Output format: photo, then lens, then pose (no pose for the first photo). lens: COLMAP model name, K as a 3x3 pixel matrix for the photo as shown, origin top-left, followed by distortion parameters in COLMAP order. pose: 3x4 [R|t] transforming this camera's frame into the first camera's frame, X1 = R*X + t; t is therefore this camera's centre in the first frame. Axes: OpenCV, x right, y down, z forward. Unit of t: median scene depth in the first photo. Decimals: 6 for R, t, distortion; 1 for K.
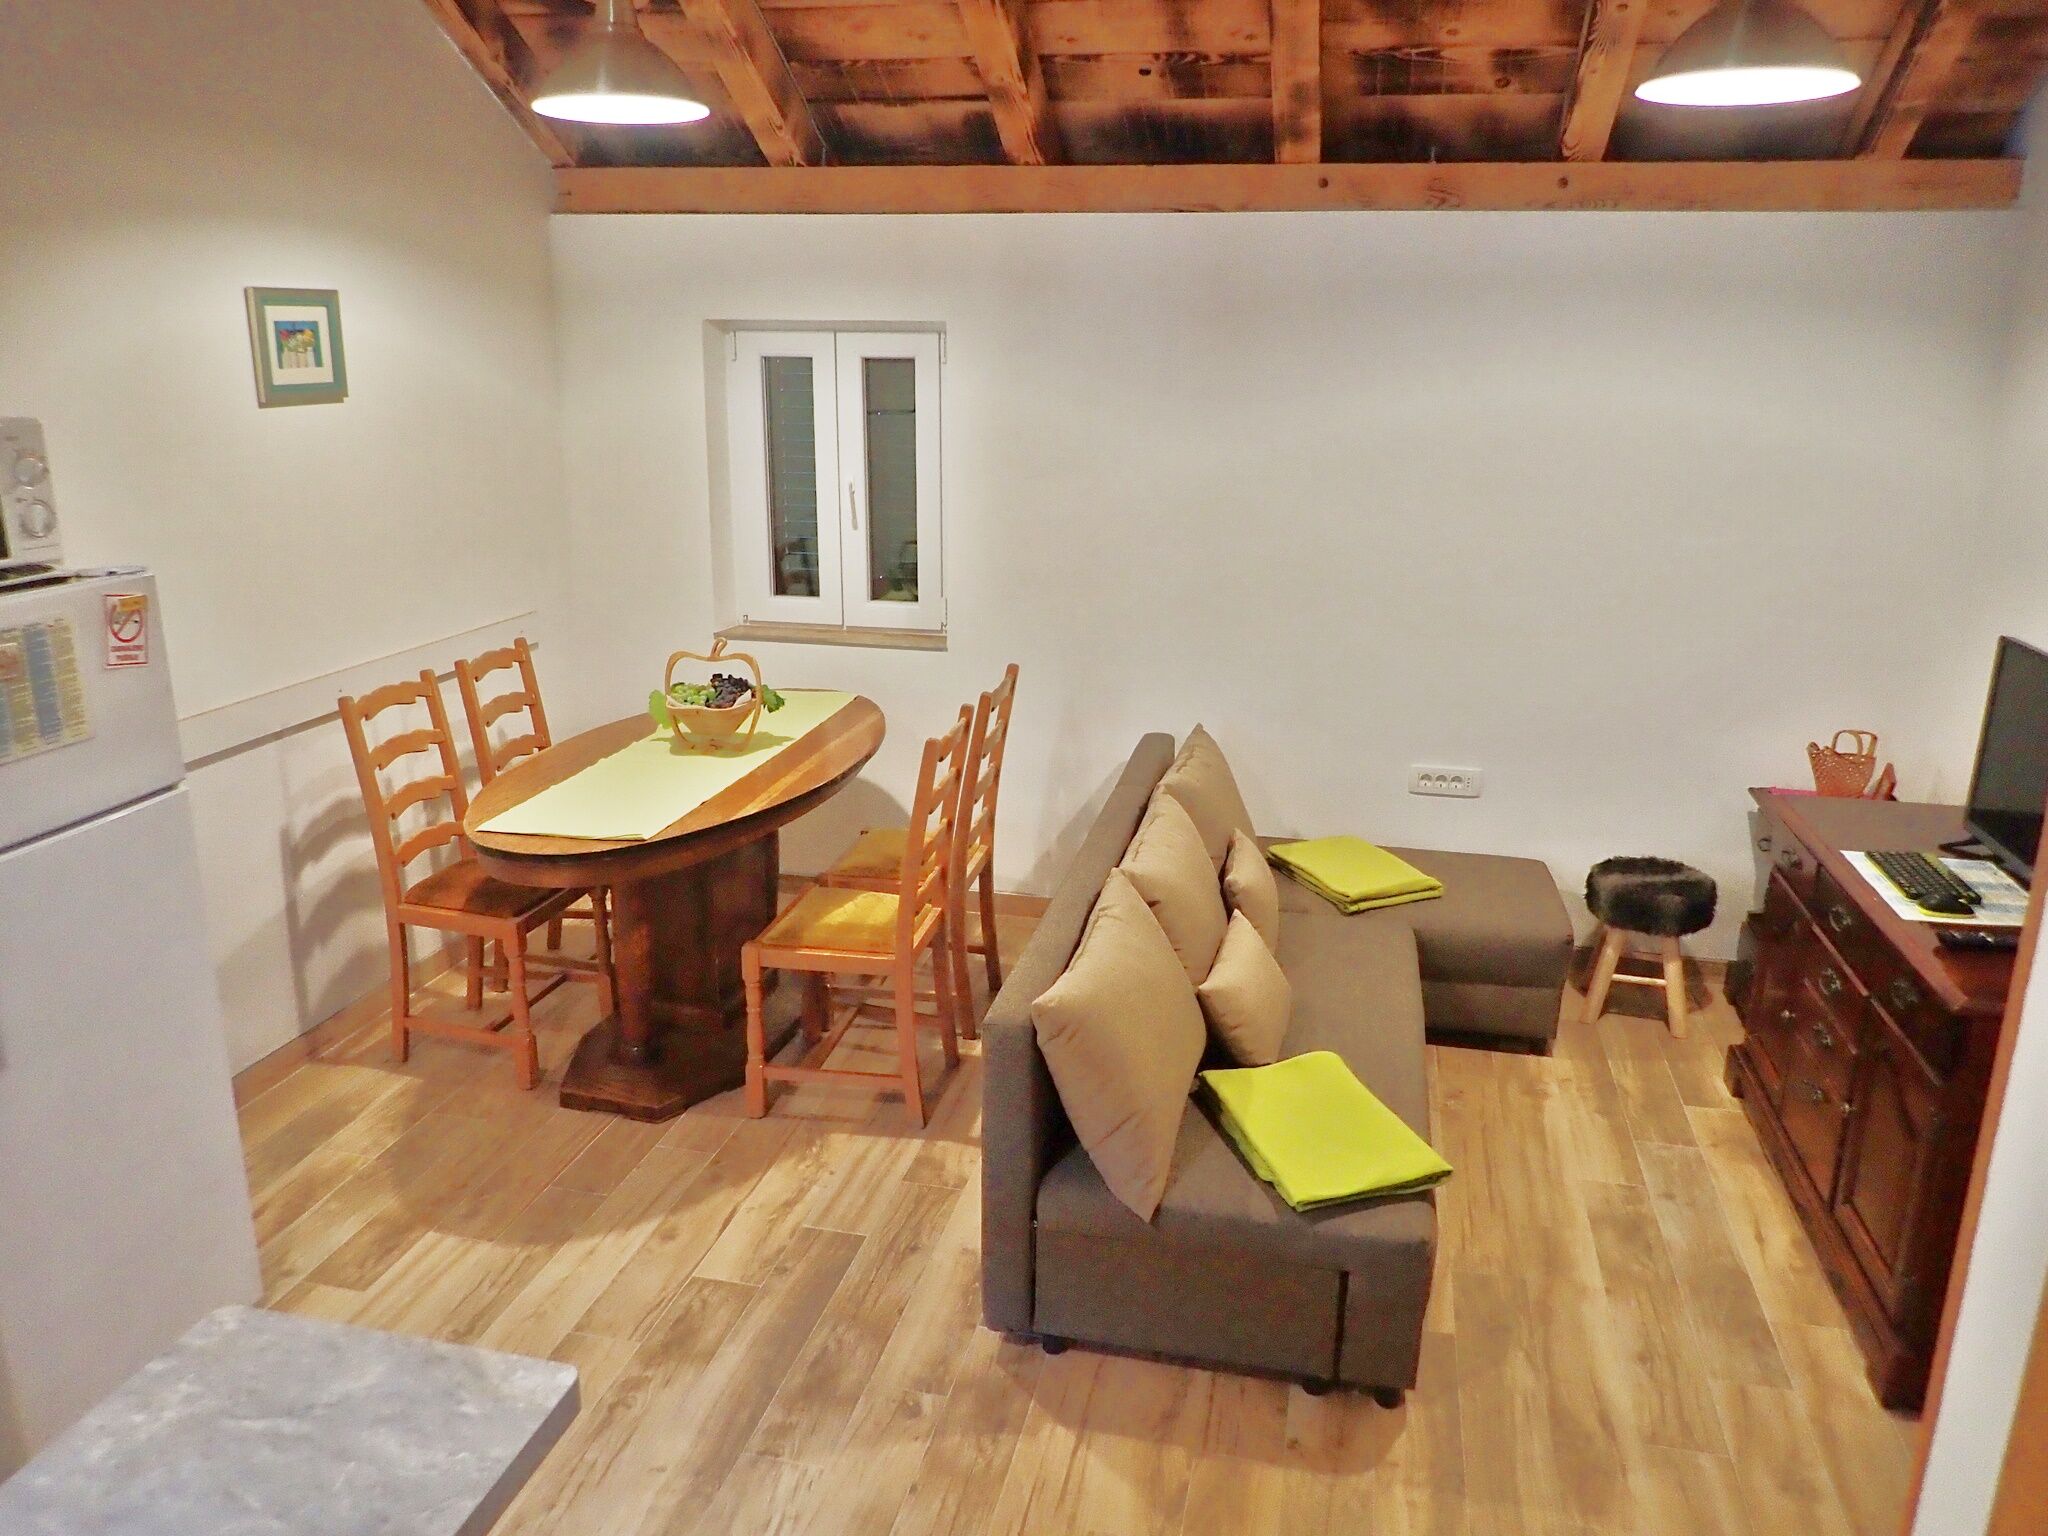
lens RADIAL K [[1500.2, 0, 1014.2], [0, 1500.2, 771.0], [0, 0, 1]] dist [-0.006323, -0.006063]
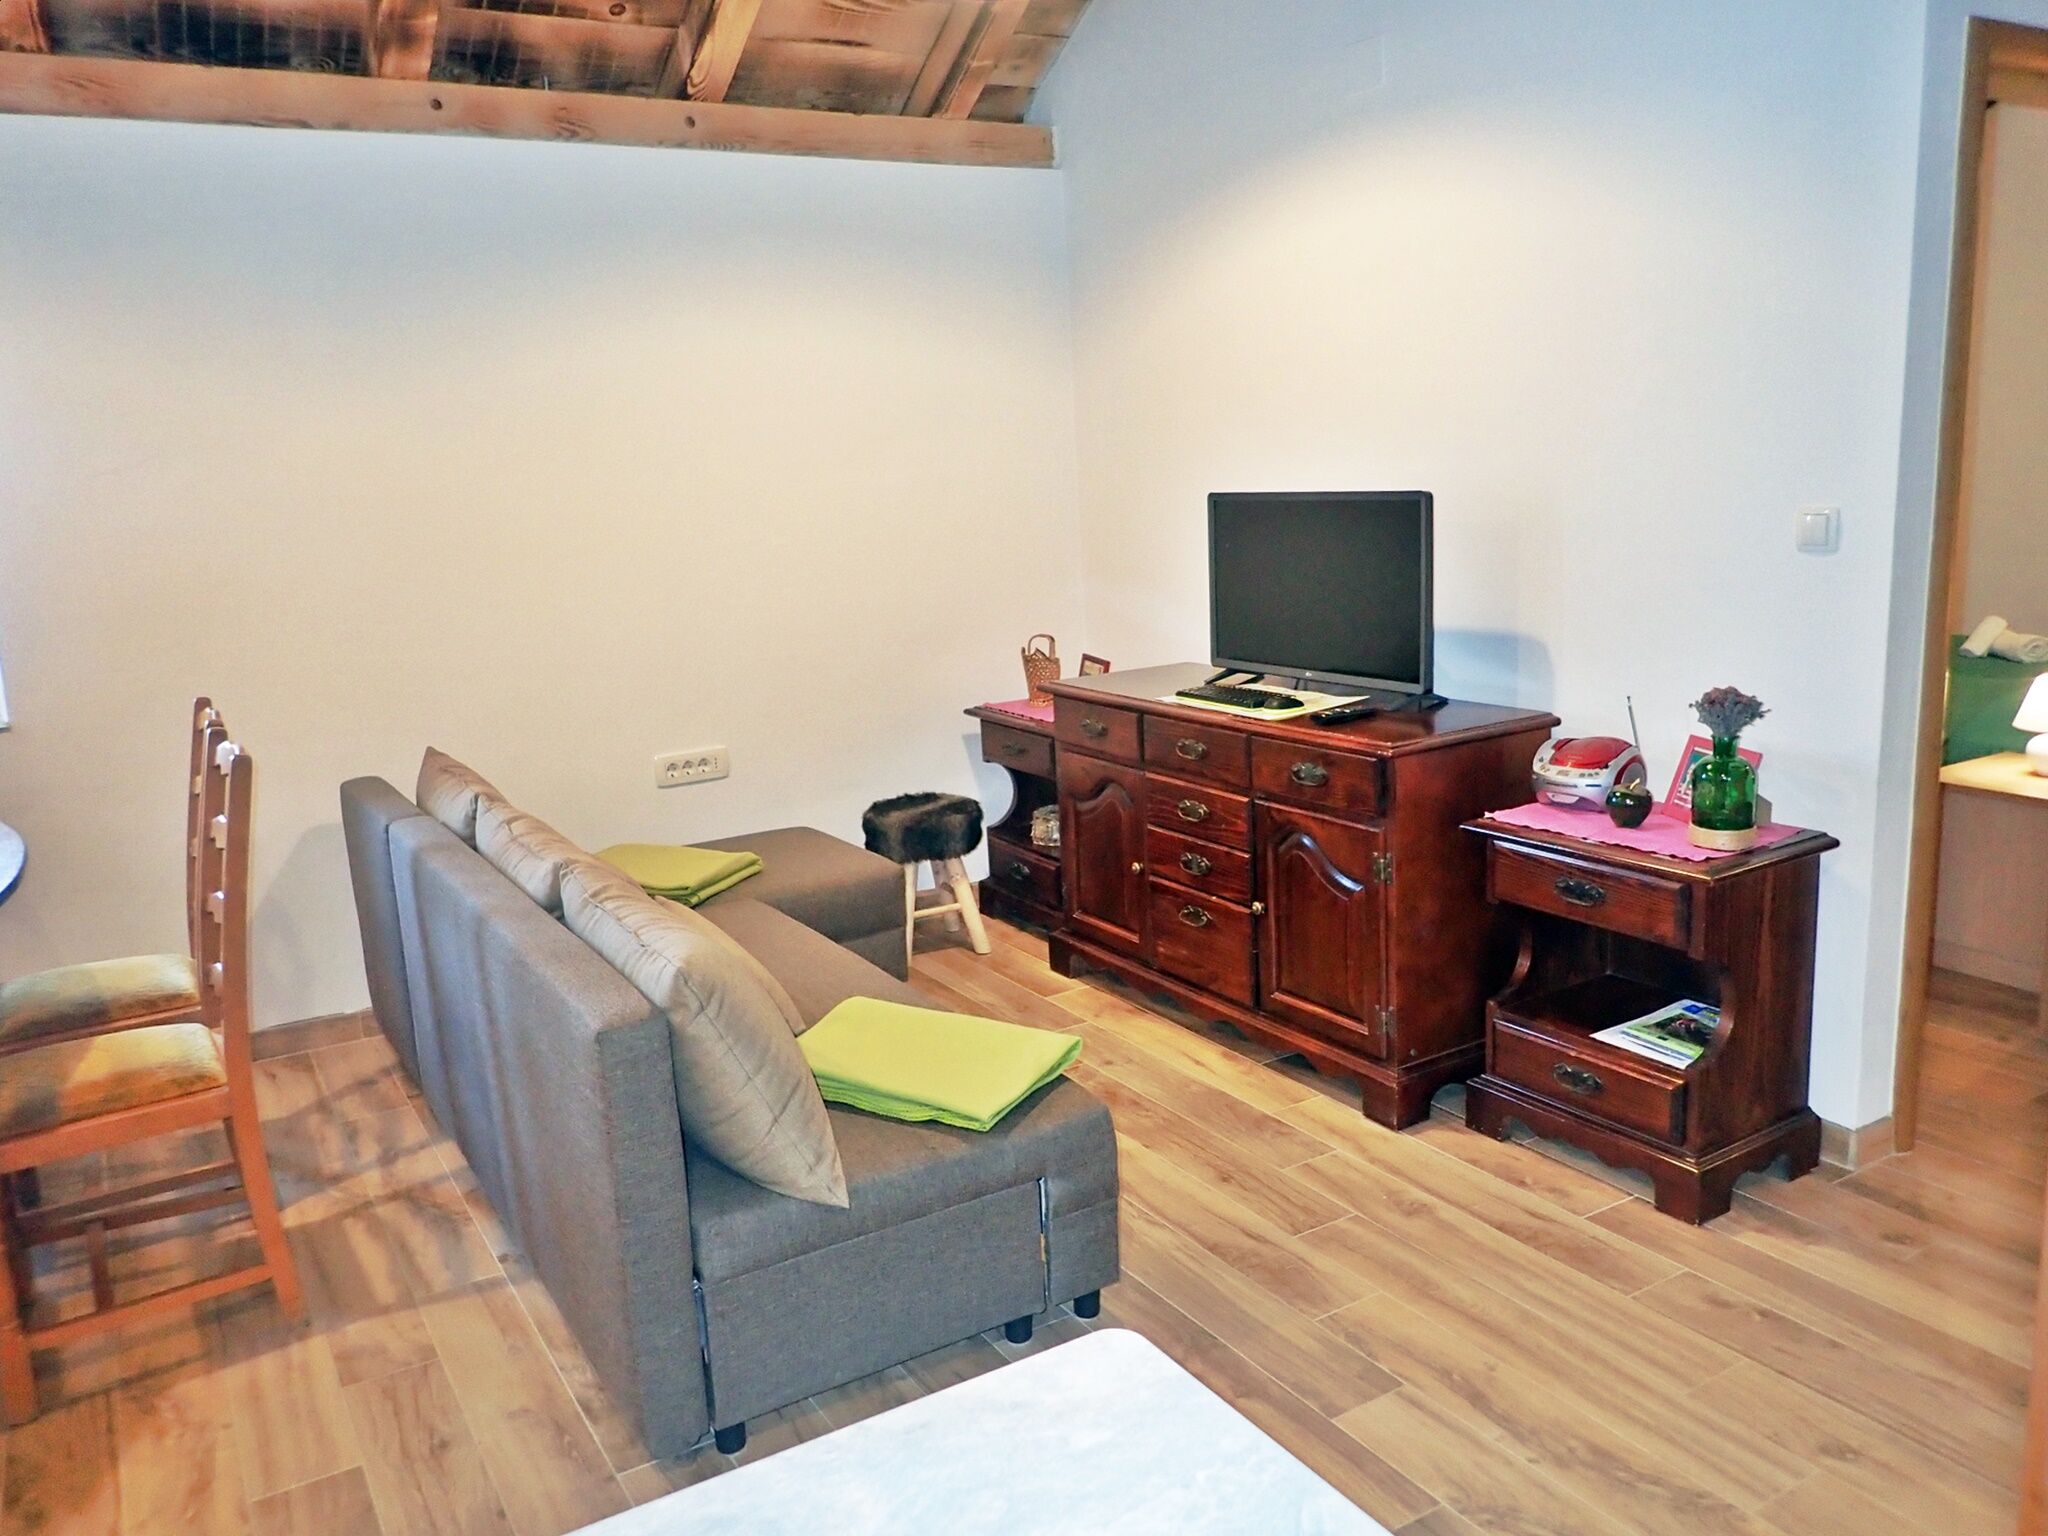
lens RADIAL K [[1574.3, 0, 1024.0], [0, 1574.3, 768.0], [0, 0, 1]] dist [-0.010510, -0.000921]
pose [[0.715459, -0.184494, 0.673855, -0.239726], [0.245377, 0.969415, 0.004888, 0.058891], [-0.654147, 0.161852, 0.738847, 0.180190]]
